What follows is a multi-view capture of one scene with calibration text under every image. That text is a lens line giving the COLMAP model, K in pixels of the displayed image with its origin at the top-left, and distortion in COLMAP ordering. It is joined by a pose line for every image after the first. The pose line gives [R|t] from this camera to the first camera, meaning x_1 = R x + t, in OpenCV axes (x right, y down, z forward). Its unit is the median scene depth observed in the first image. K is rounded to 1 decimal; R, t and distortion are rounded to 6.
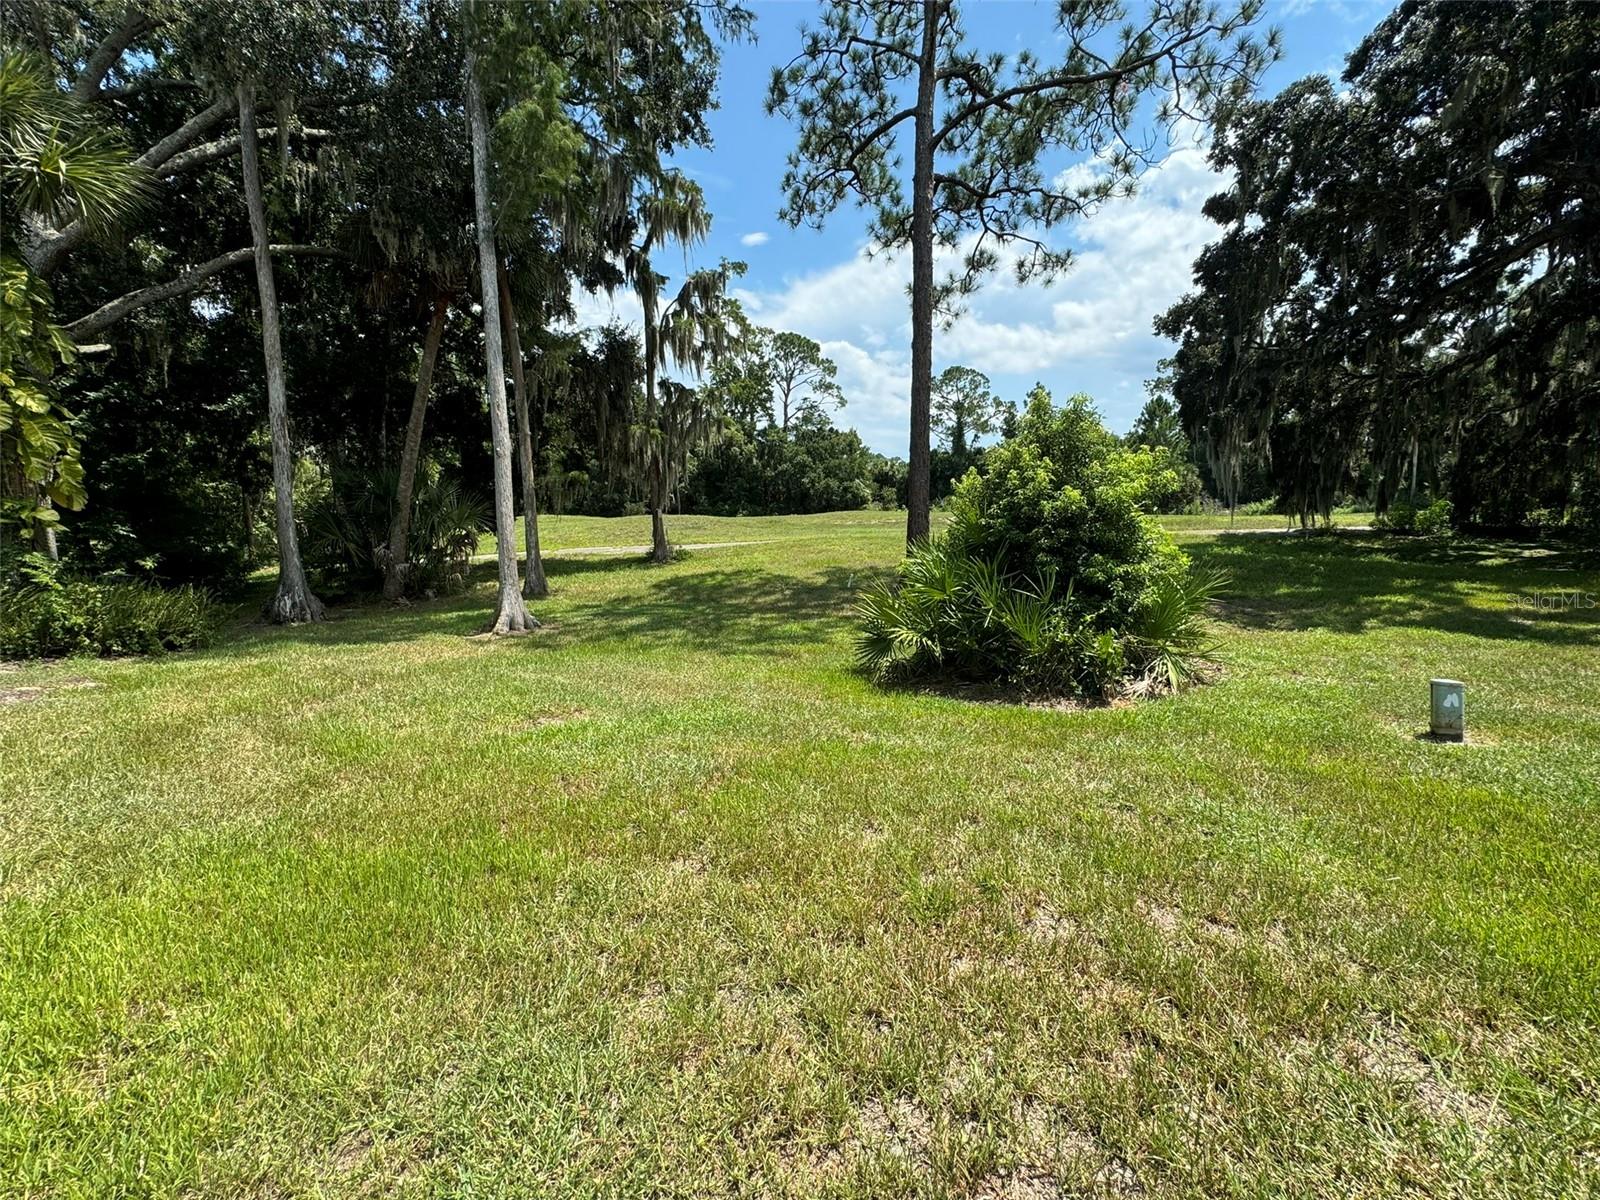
lens RADIAL K [[644.0, 0, 804.2], [0, 644.0, 594.1], [0, 0, 1]] dist [-0.002092, -0.000109]
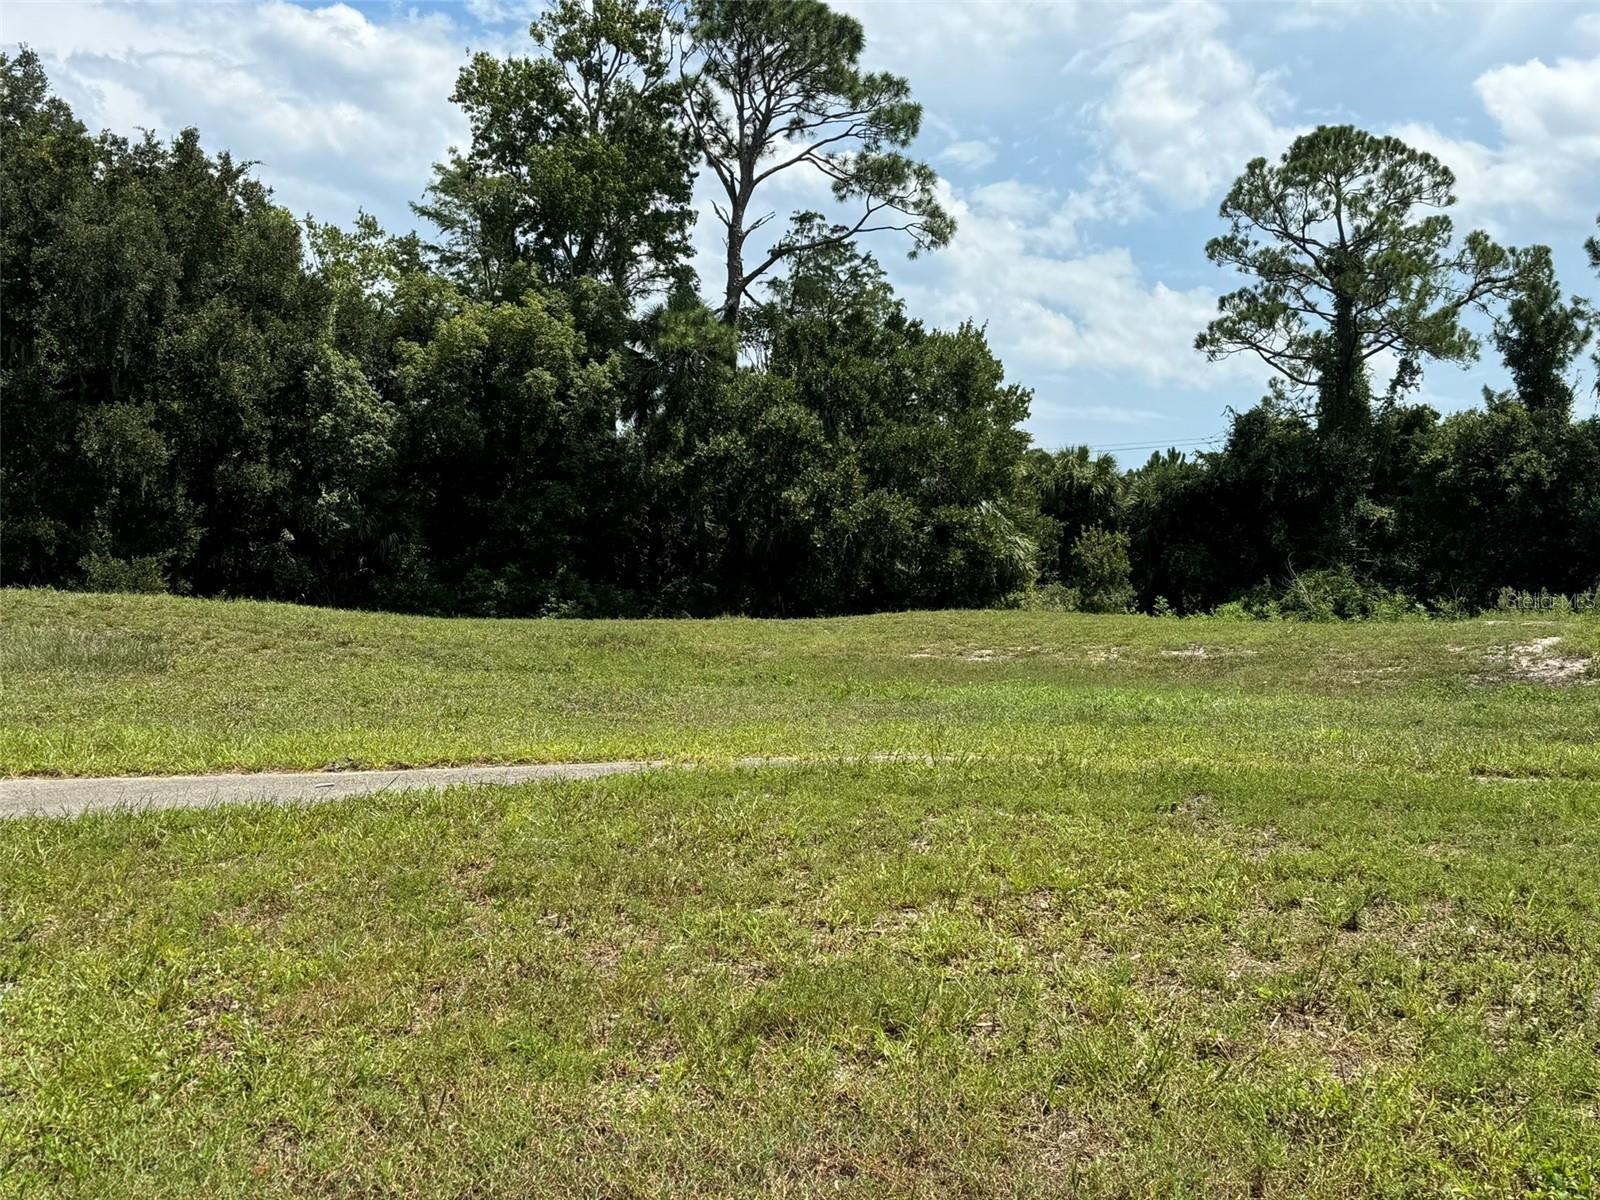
lens RADIAL K [[1905.5, 0, 800.5], [0, 1905.5, 601.5], [0, 0, 1]] dist [0.126489, 0.000000]
pose [[0.999618, 0.026612, -0.007508, 0.010268], [-0.027407, 0.989536, -0.141660, -0.017157], [0.003660, 0.141812, 0.989887, 0.193102]]
